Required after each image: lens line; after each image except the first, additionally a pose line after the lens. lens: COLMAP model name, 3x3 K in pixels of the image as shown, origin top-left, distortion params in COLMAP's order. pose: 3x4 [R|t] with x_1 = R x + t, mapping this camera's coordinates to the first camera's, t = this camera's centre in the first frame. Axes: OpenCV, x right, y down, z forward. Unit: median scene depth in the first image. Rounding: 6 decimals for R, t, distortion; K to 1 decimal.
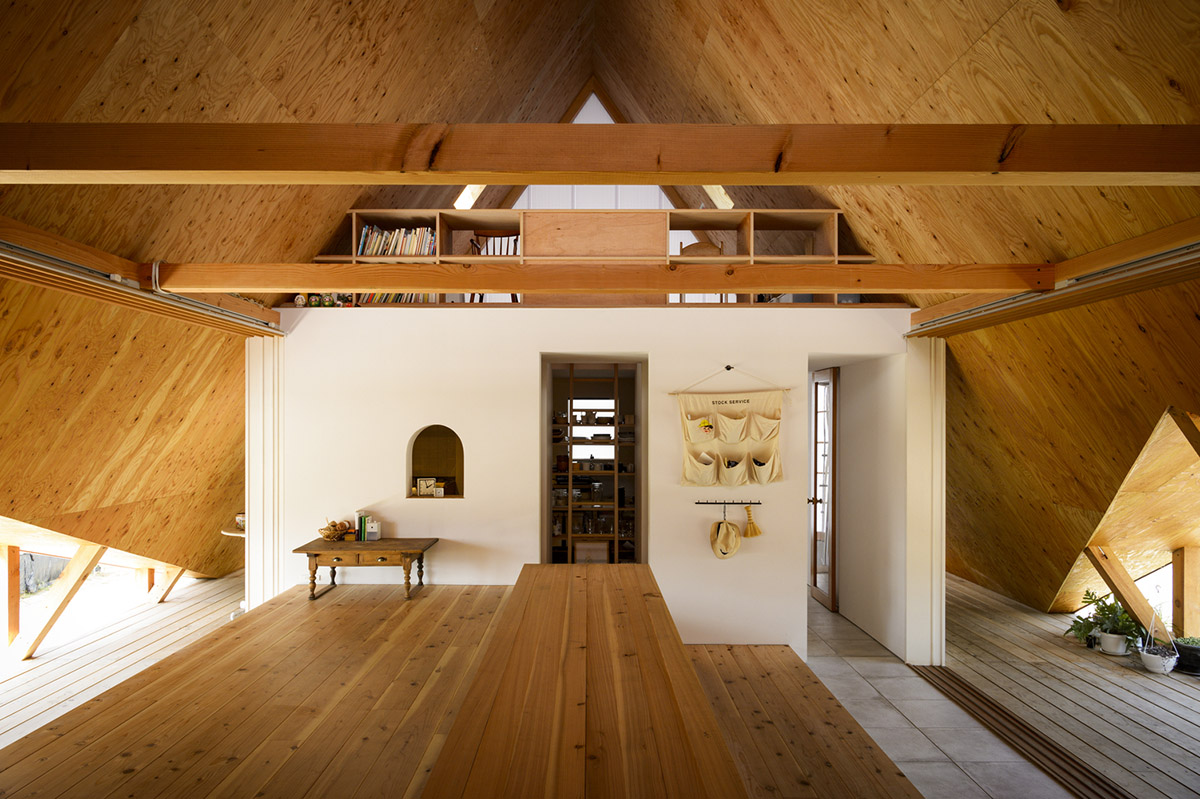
lens RADIAL K [[835.9, 0, 600.2], [0, 835.9, 411.7], [0, 0, 1]] dist [-0.010009, -0.003861]
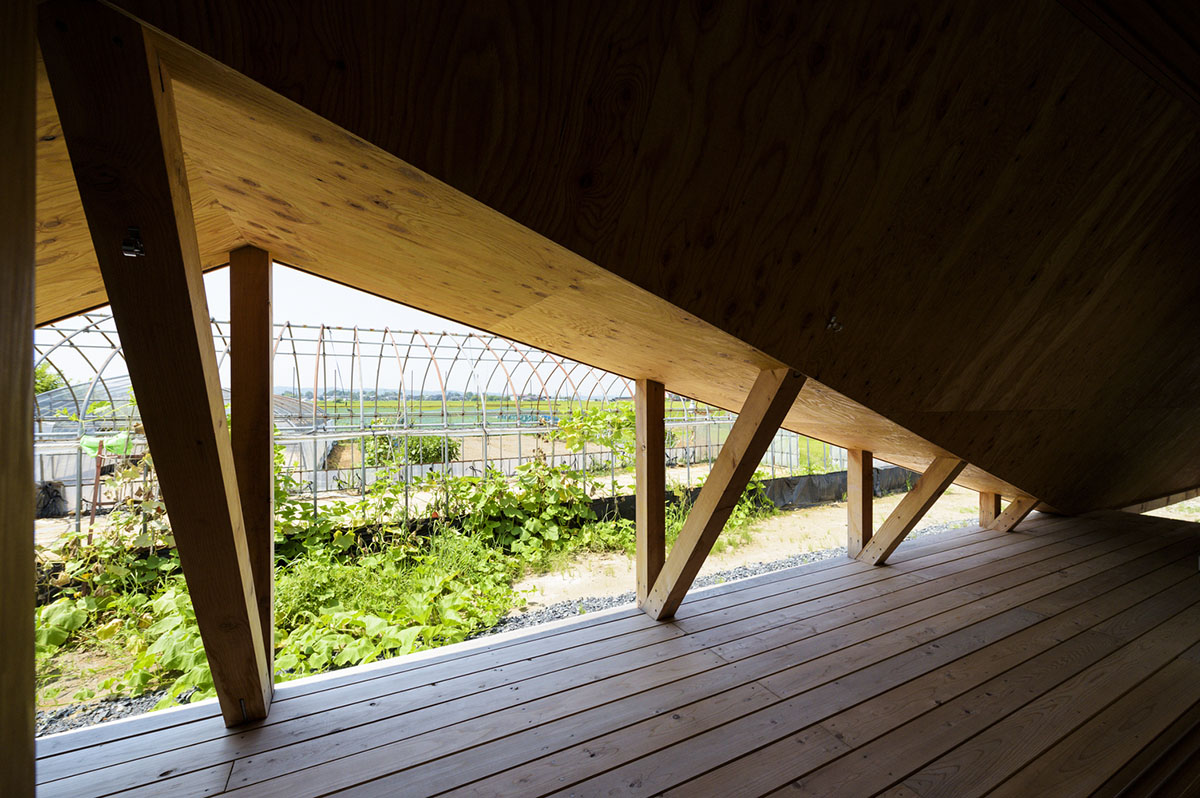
lens RADIAL K [[489.2, 0, 613.0], [0, 489.2, 396.9], [0, 0, 1]] dist [0.001331, -0.000590]
pose [[0.467026, -0.003779, -0.884235, -0.345740], [0.008499, 0.999964, 0.000216, 0.100287], [0.884203, -0.007616, 0.467041, 0.480432]]
